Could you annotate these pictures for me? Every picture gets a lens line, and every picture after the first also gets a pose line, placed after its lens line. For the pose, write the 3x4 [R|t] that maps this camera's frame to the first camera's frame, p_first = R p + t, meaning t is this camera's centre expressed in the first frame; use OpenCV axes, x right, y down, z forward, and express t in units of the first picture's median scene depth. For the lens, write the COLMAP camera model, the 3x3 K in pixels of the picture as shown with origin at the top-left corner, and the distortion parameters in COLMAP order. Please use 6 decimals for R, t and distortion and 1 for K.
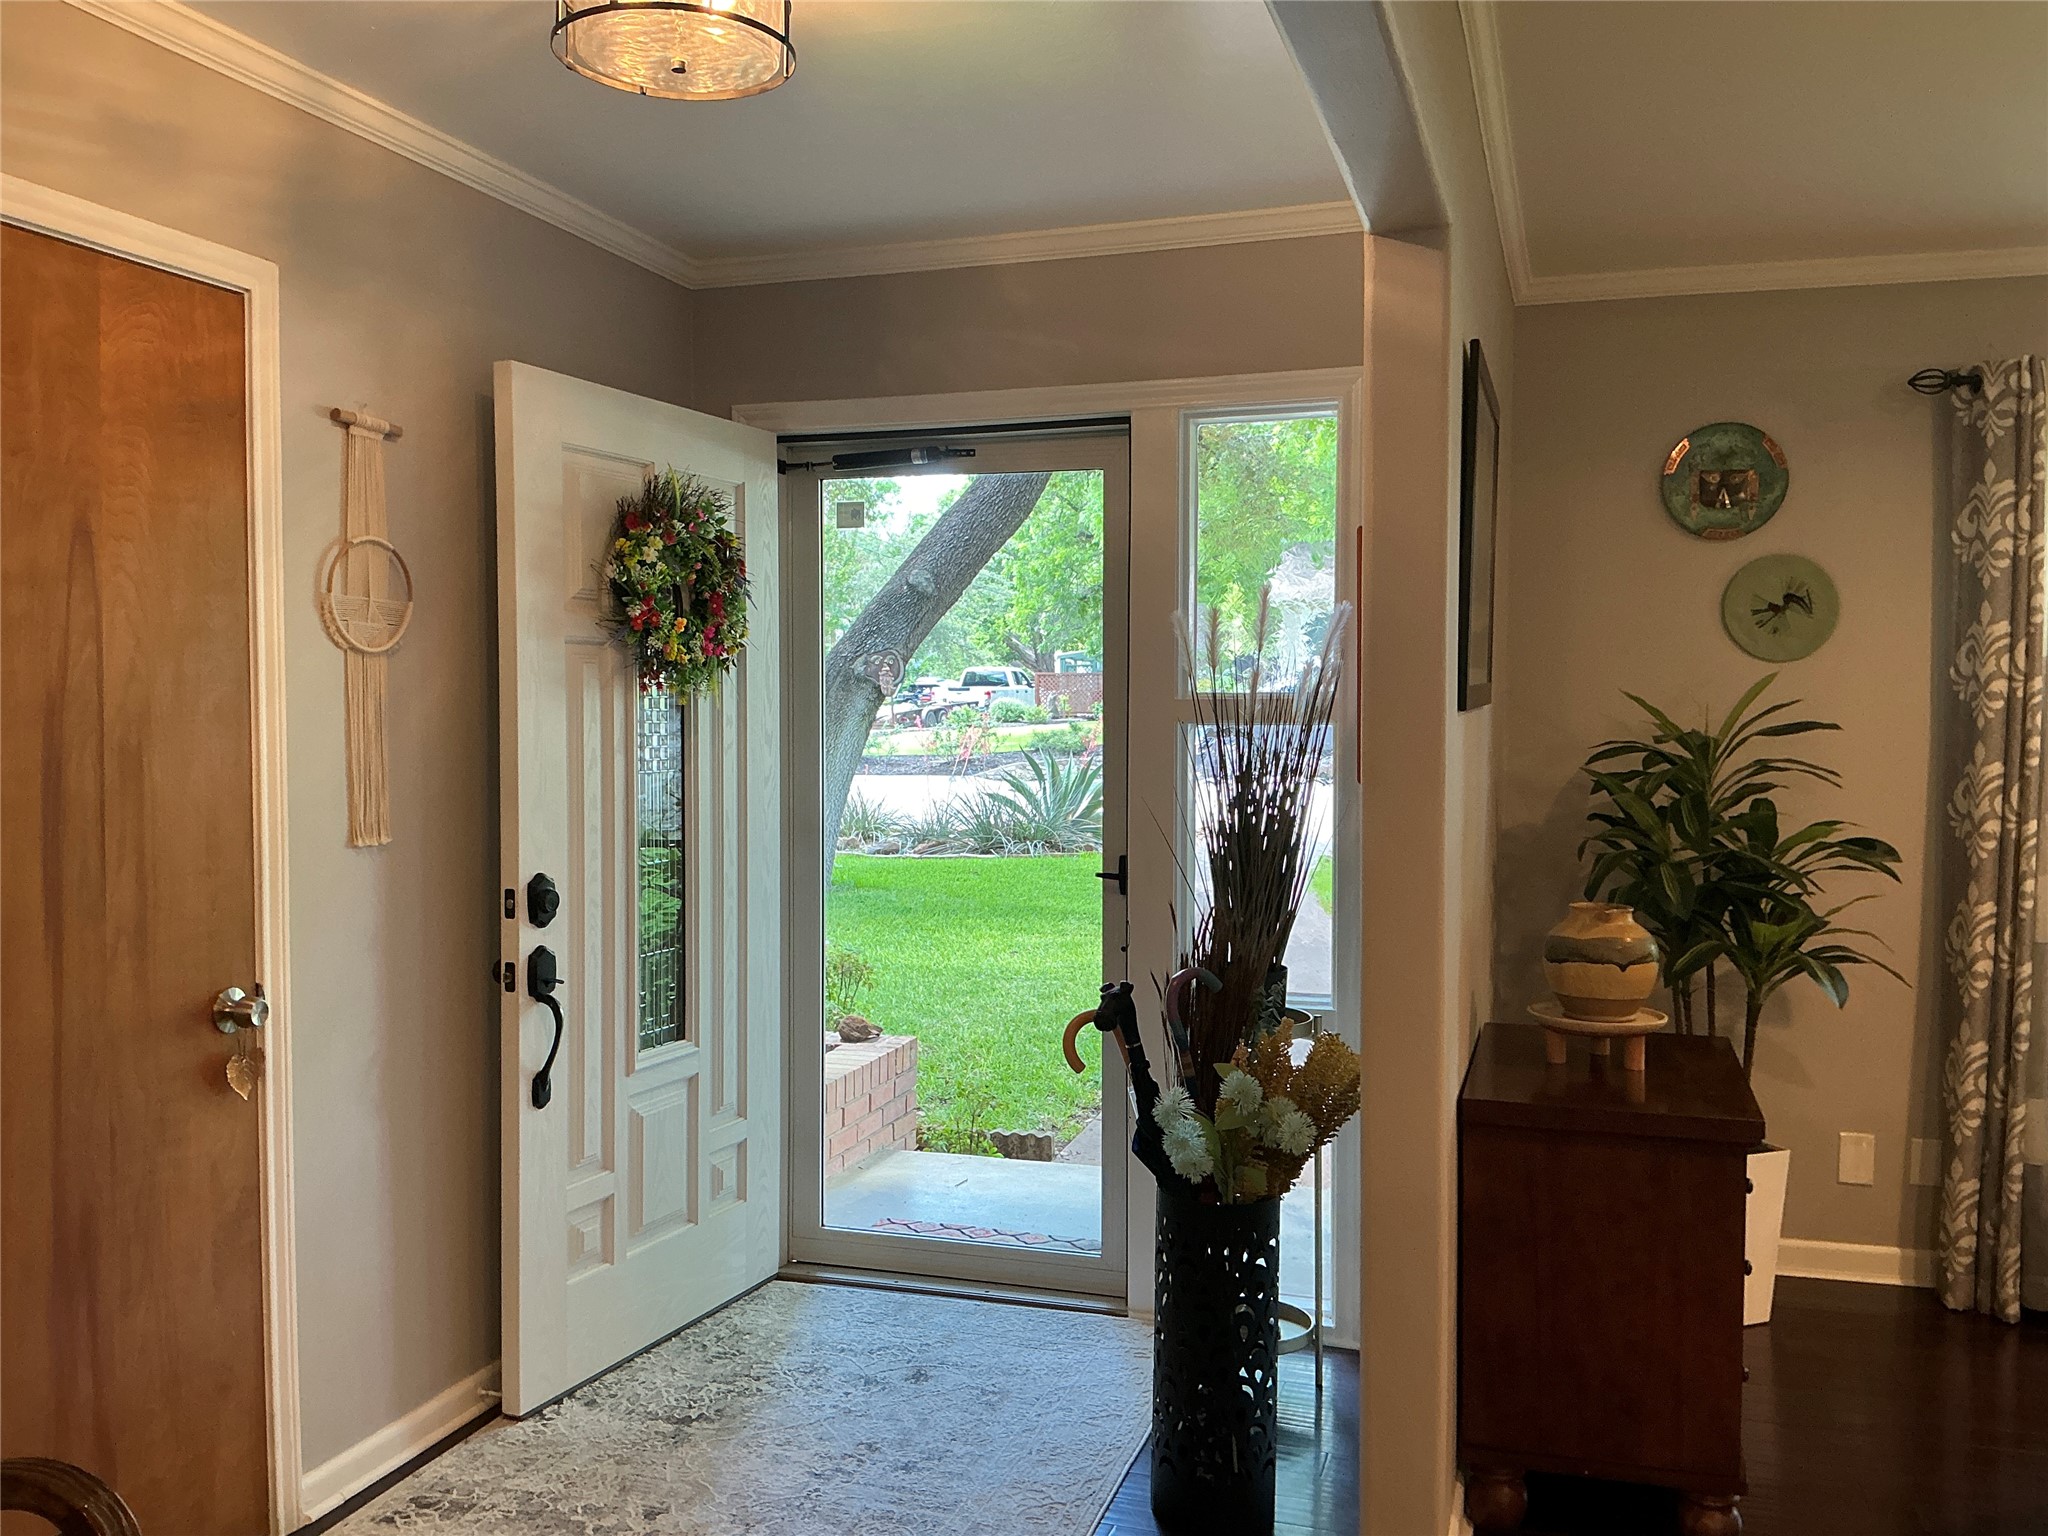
lens RADIAL K [[1689.8, 0, 1041.8], [0, 1689.8, 774.9], [0, 0, 1]] dist [0.069206, -0.124689]
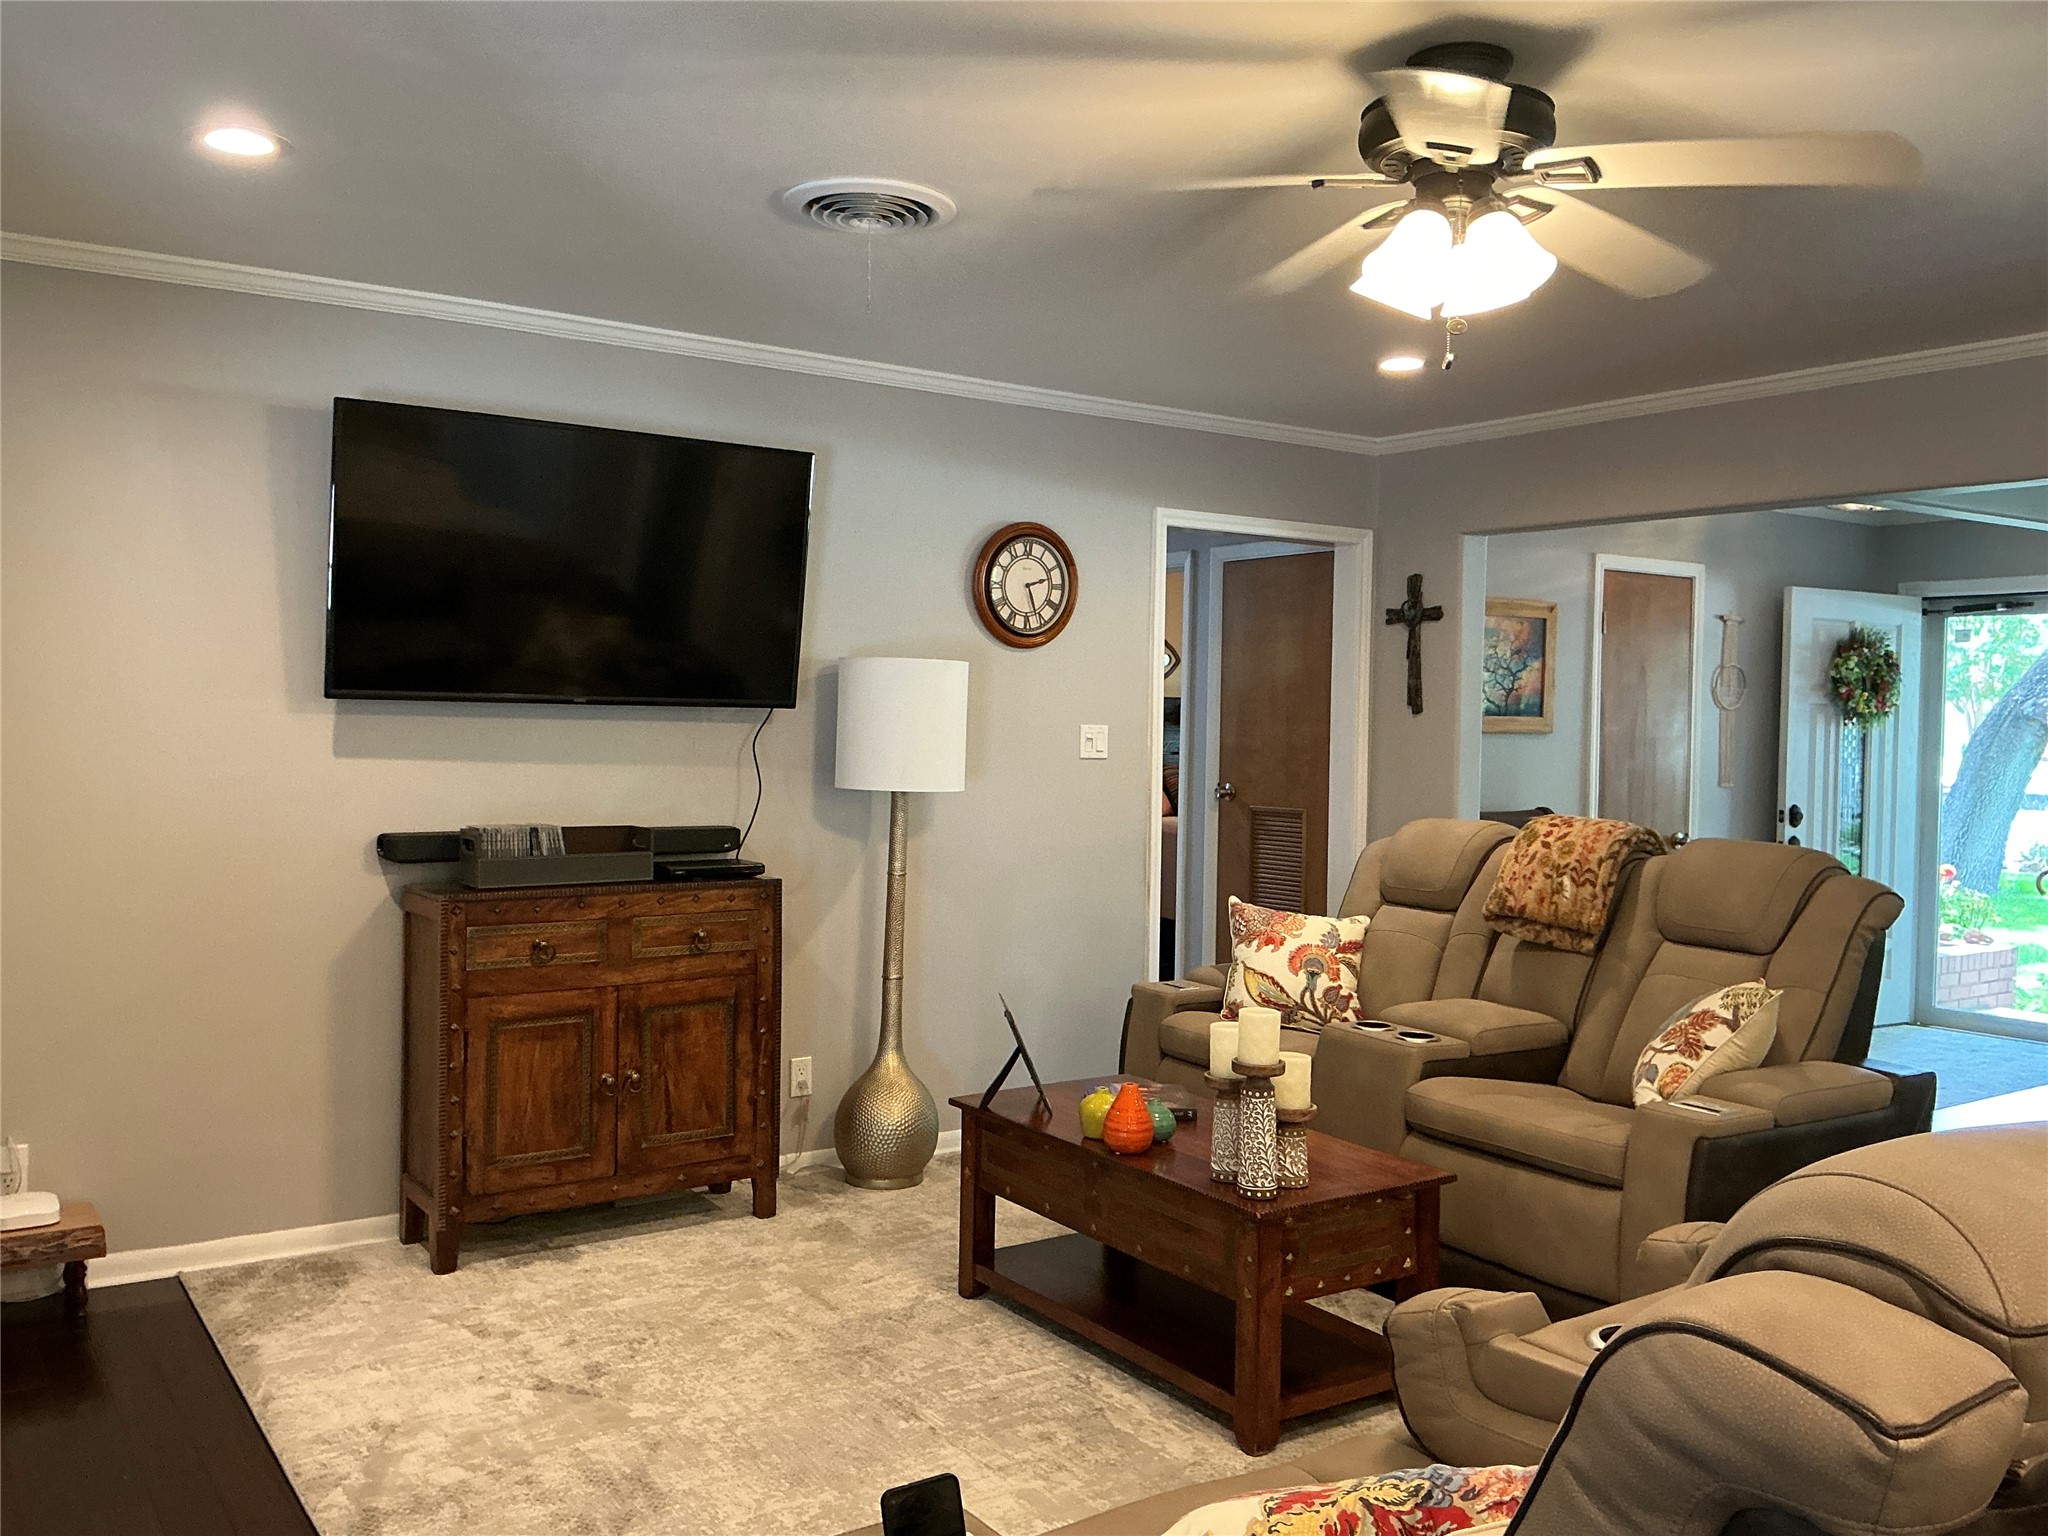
lens RADIAL K [[1689.8, 0, 1020.5], [0, 1689.8, 771.1], [0, 0, 1]] dist [0.069206, -0.124689]
pose [[0.785212, 0.024486, -0.618742, 0.300885], [-0.041368, 0.999060, -0.012962, 0.083621], [0.617843, 0.035774, 0.785487, -1.423182]]
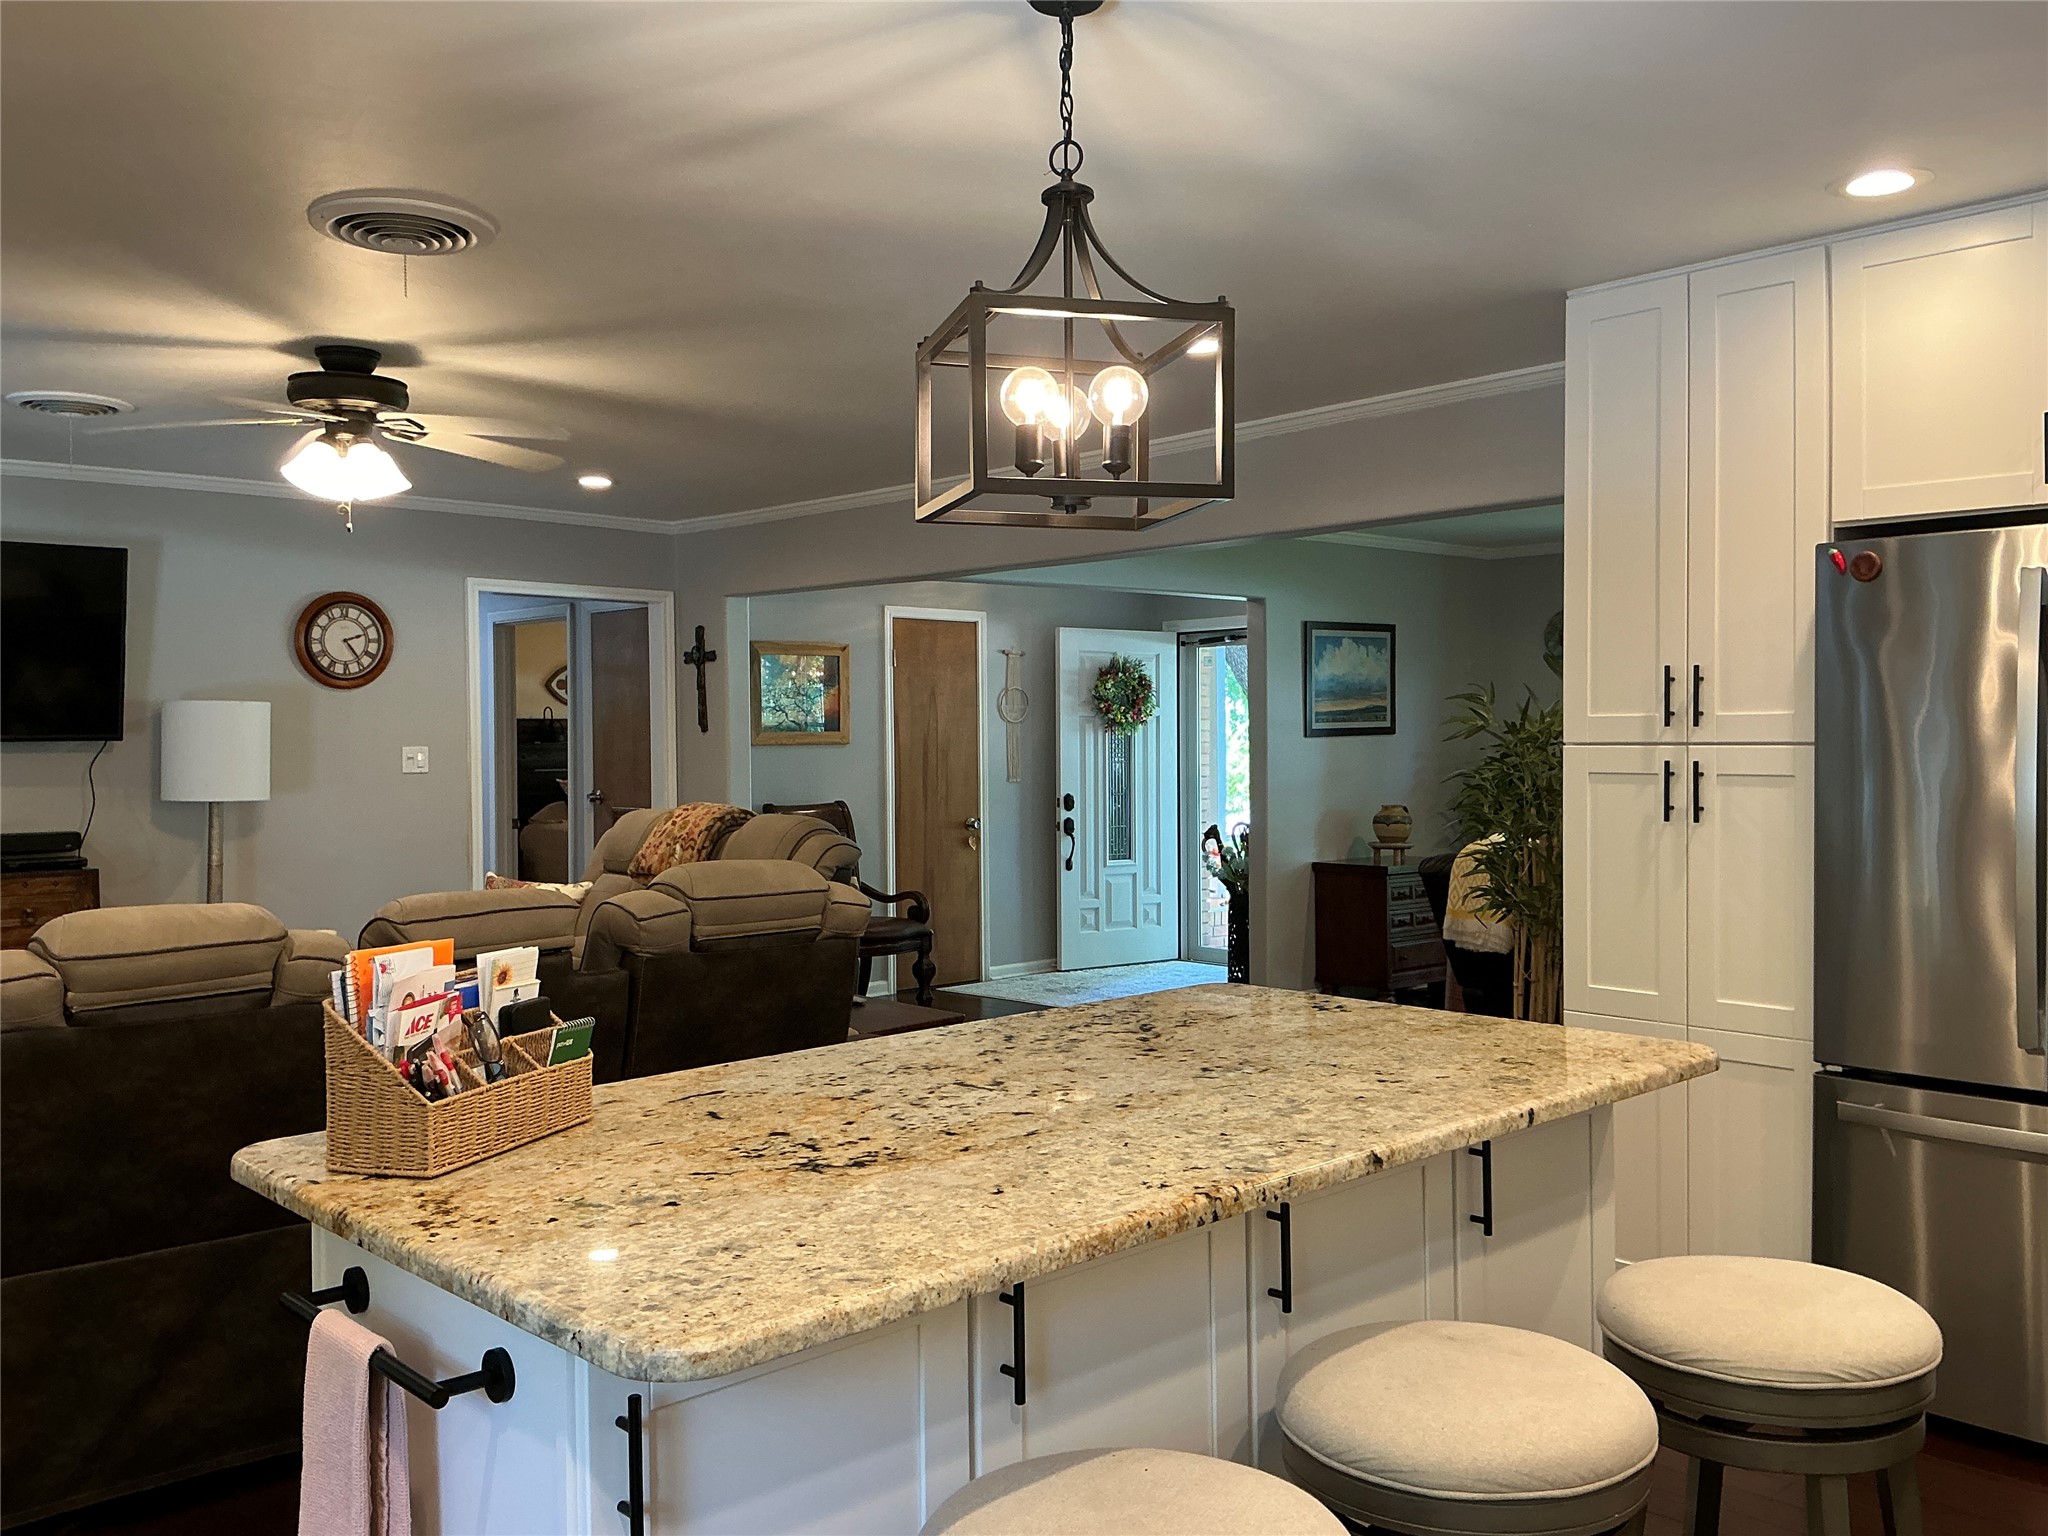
lens RADIAL K [[1689.8, 0, 1082.1], [0, 1689.8, 772.0], [0, 0, 1]] dist [0.069206, -0.124689]
pose [[0.881650, -0.004291, -0.471884, 1.104330], [-0.009312, 0.999606, -0.026489, 0.095845], [0.471812, 0.027748, 0.881263, -1.584043]]
